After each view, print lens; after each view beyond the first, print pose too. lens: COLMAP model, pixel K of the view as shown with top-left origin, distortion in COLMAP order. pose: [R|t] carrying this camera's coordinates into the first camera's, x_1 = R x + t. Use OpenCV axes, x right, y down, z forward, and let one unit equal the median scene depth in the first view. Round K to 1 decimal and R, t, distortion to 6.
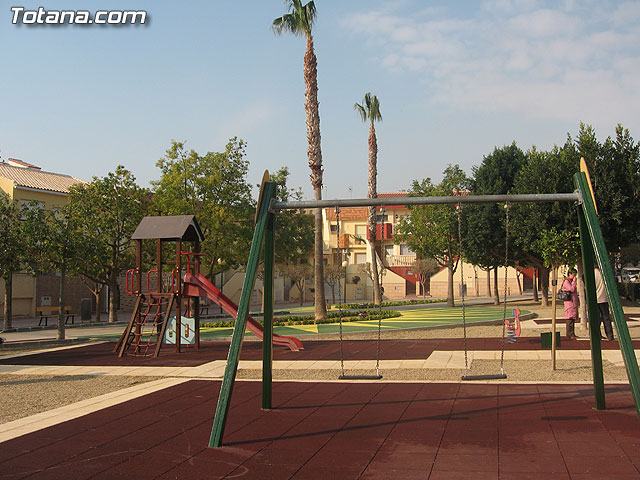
lens RADIAL K [[701.3, 0, 321.0], [0, 701.3, 246.4], [0, 0, 1]] dist [-0.100463, 0.000000]
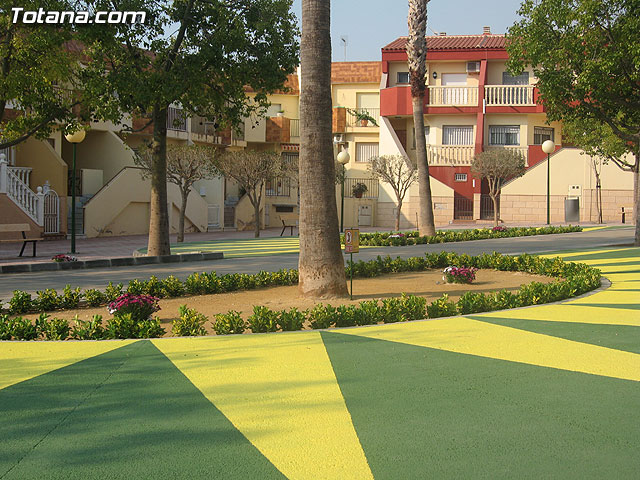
lens RADIAL K [[945.7, 0, 321.5], [0, 945.7, 243.1], [0, 0, 1]] dist [-0.118583, 0.000000]
pose [[0.999291, 0.009992, 0.036313, -0.010782], [-0.013272, 0.995741, 0.091229, 0.043269], [-0.035246, -0.091646, 0.995168, 0.526417]]
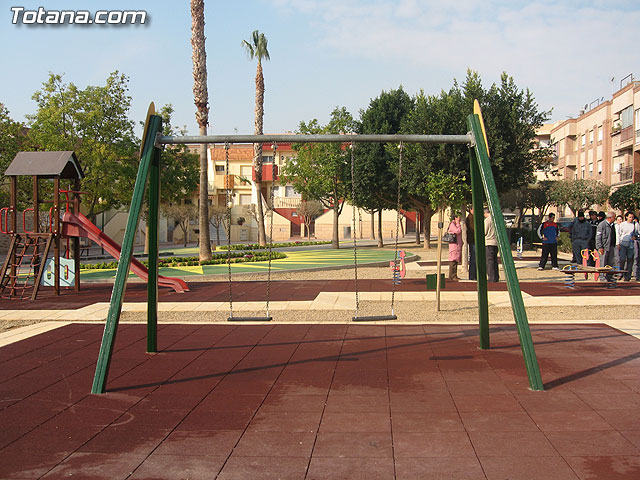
lens RADIAL K [[701.3, 0, 316.3], [0, 701.3, 245.7], [0, 0, 1]] dist [-0.100463, 0.000000]
pose [[0.987530, 0.004142, 0.157378, -0.001311], [-0.017063, 0.996581, 0.080842, 0.000924], [-0.156505, -0.082519, 0.984224, 0.006447]]
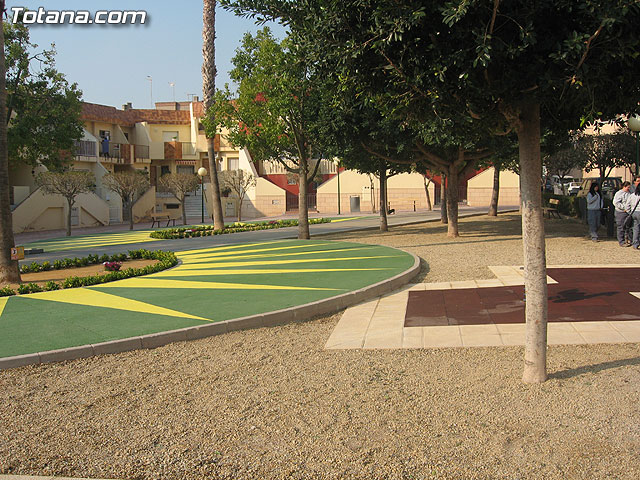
lens RADIAL K [[701.3, 0, 322.1], [0, 701.3, 240.0], [0, 0, 1]] dist [-0.100463, 0.000000]
pose [[0.994448, -0.017902, 0.103694, 0.145906], [0.005288, 0.992678, 0.120671, 0.014066], [-0.105095, -0.119453, 0.987262, 0.405689]]
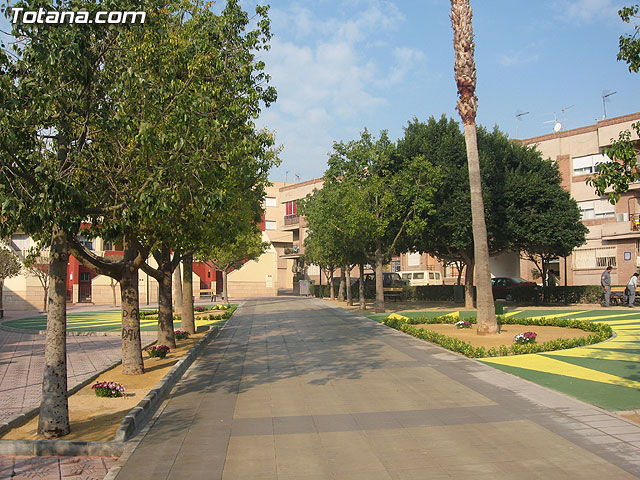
lens RADIAL K [[701.3, 0, 321.7], [0, 701.3, 246.8], [0, 0, 1]] dist [-0.100463, 0.000000]
pose [[0.646020, 0.045888, 0.761940, -0.473733], [-0.033954, 0.998931, -0.031373, 0.044017], [-0.762565, -0.005603, 0.646888, 0.585754]]
